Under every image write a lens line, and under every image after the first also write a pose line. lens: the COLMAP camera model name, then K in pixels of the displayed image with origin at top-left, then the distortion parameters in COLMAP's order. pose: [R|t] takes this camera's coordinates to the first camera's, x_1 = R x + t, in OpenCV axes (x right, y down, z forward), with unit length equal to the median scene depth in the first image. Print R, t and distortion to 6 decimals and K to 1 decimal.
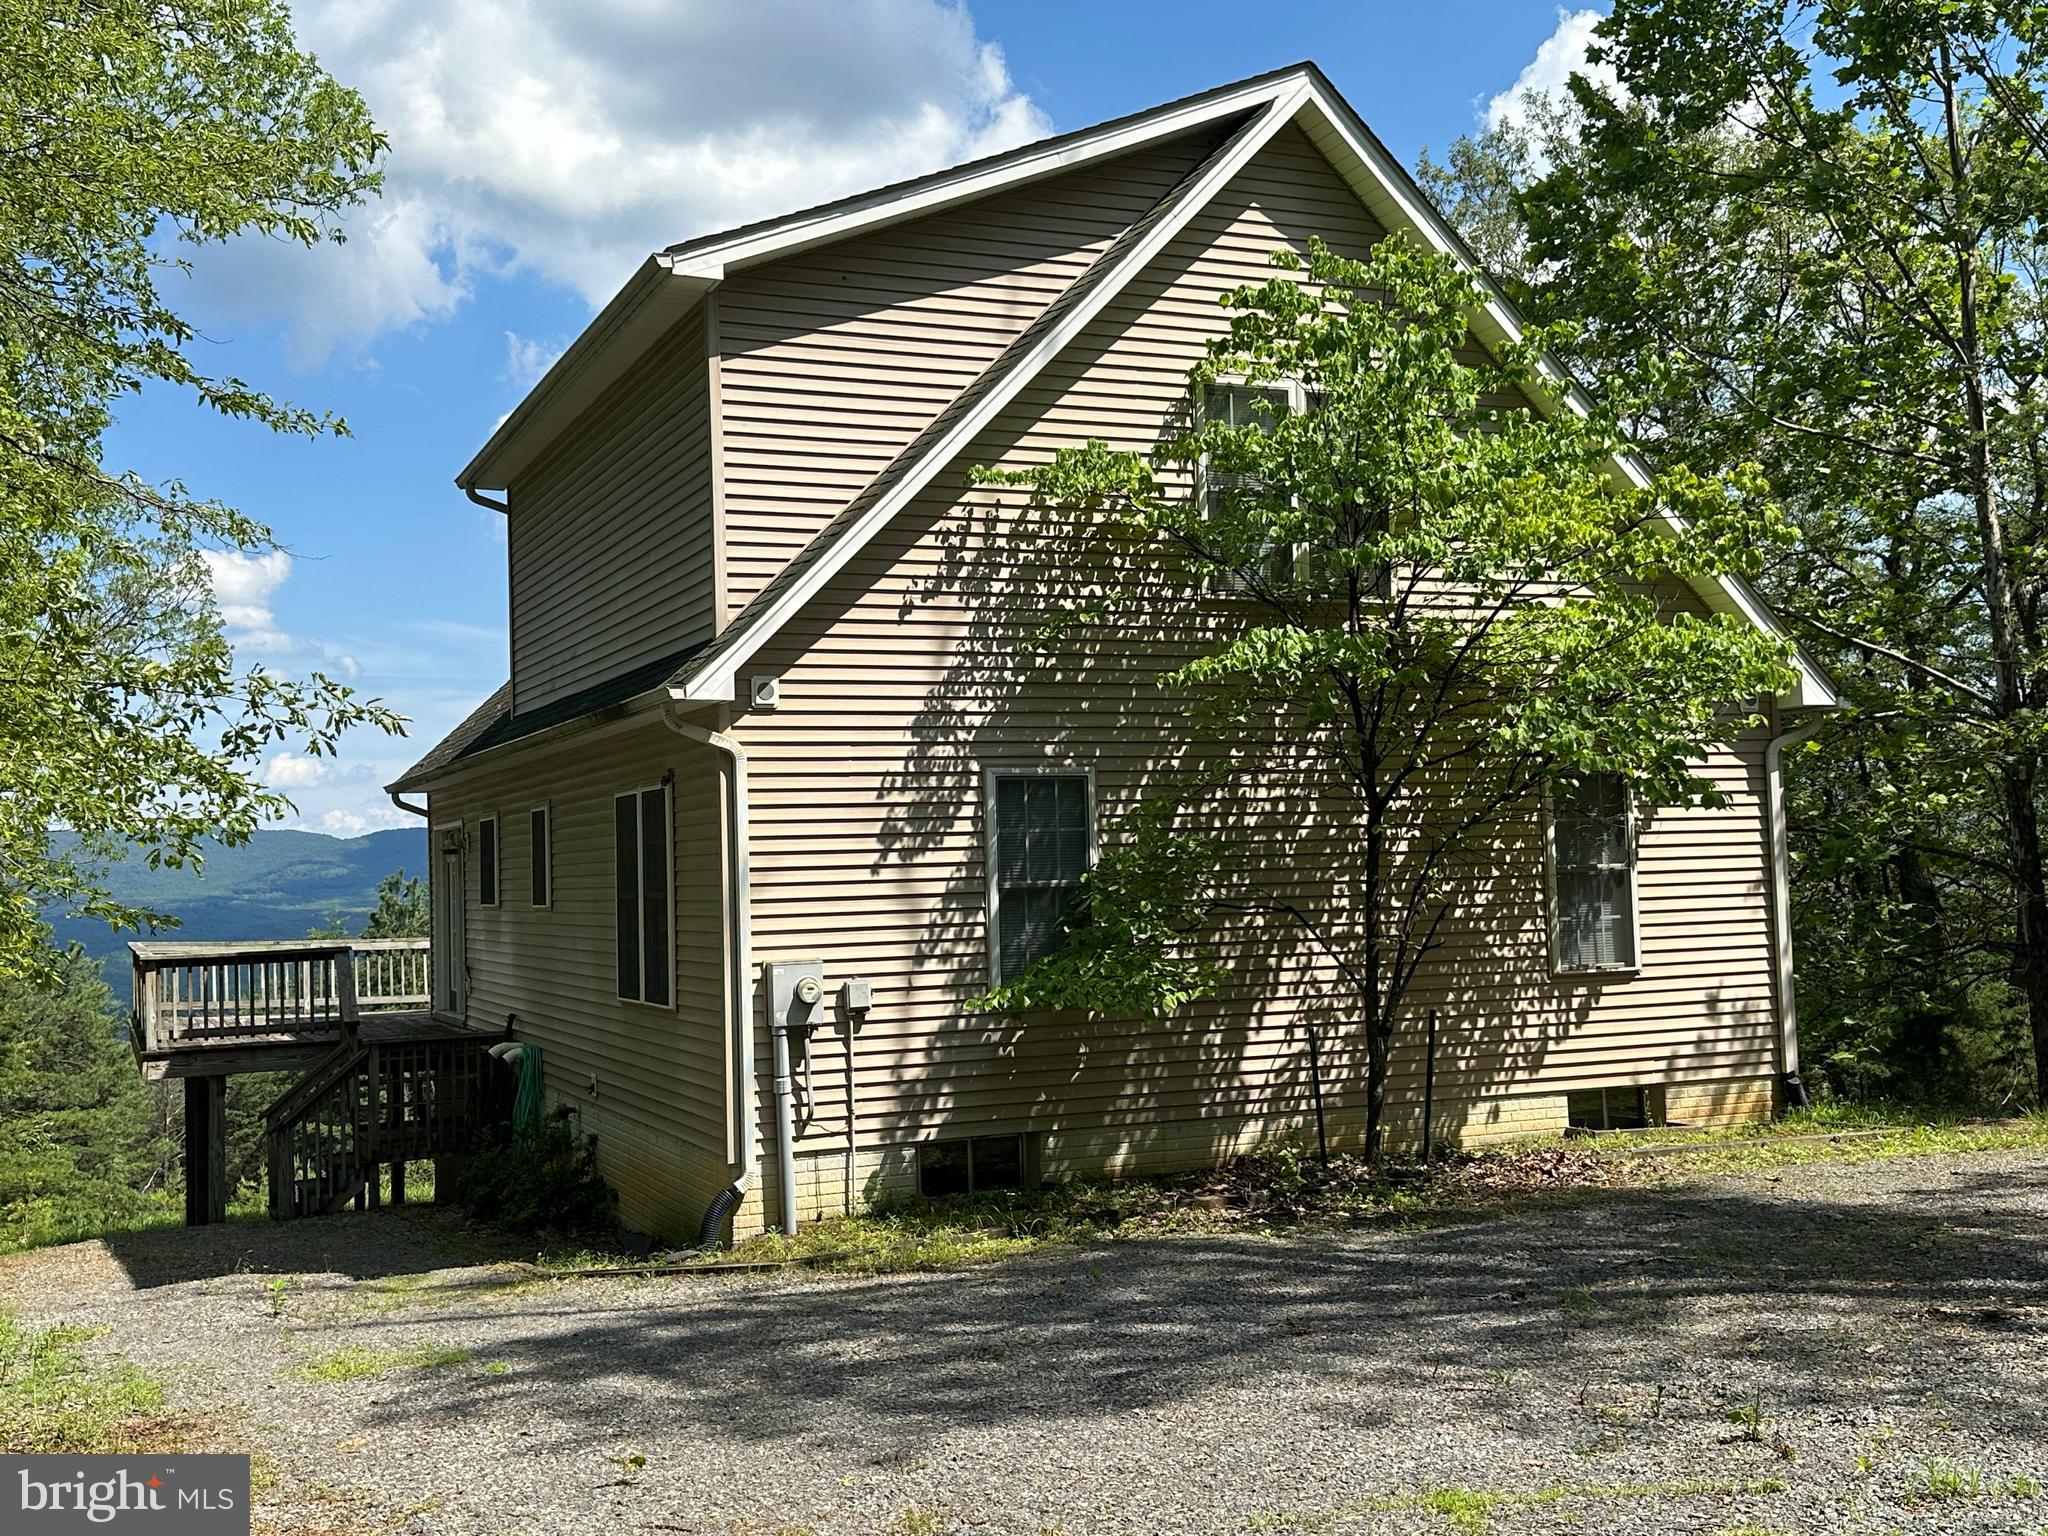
lens RADIAL K [[2086.9, 0, 1024.0], [0, 2086.9, 768.0], [0, 0, 1]] dist [0.217127, -0.403373]
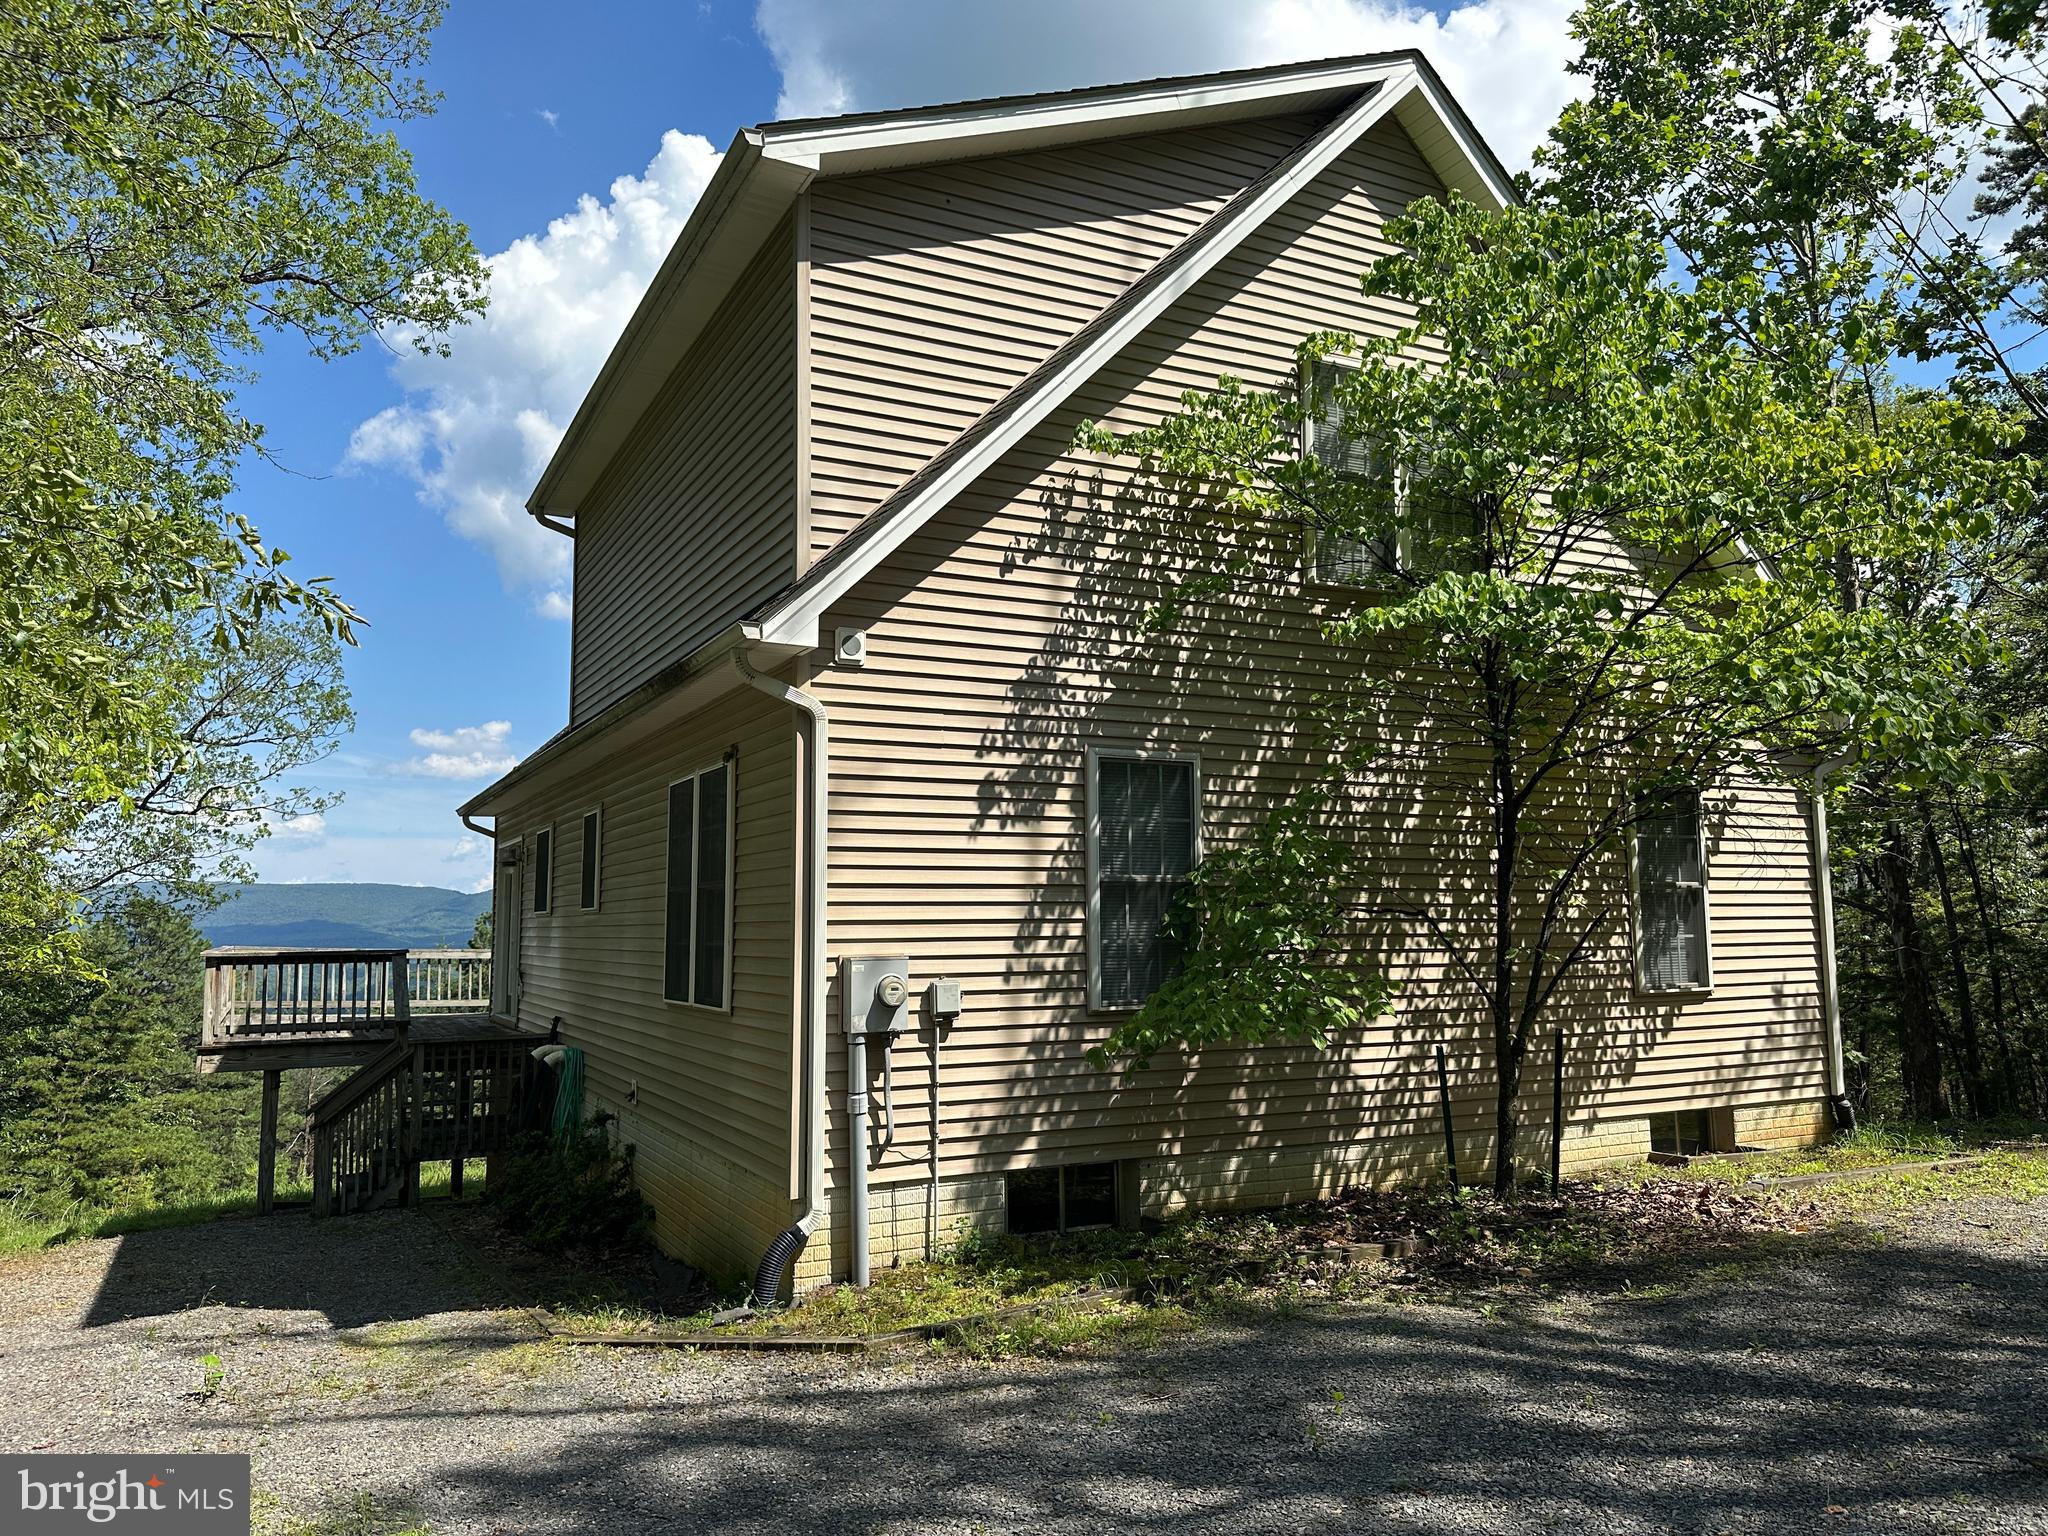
lens RADIAL K [[1422.6, 0, 1040.5], [0, 1422.6, 770.4], [0, 0, 1]] dist [0.206437, -0.385807]
pose [[0.997741, 0.027258, 0.061406, -0.076774], [-0.023591, 0.997940, -0.059659, 0.047248], [-0.062906, 0.058075, 0.996328, 0.388423]]
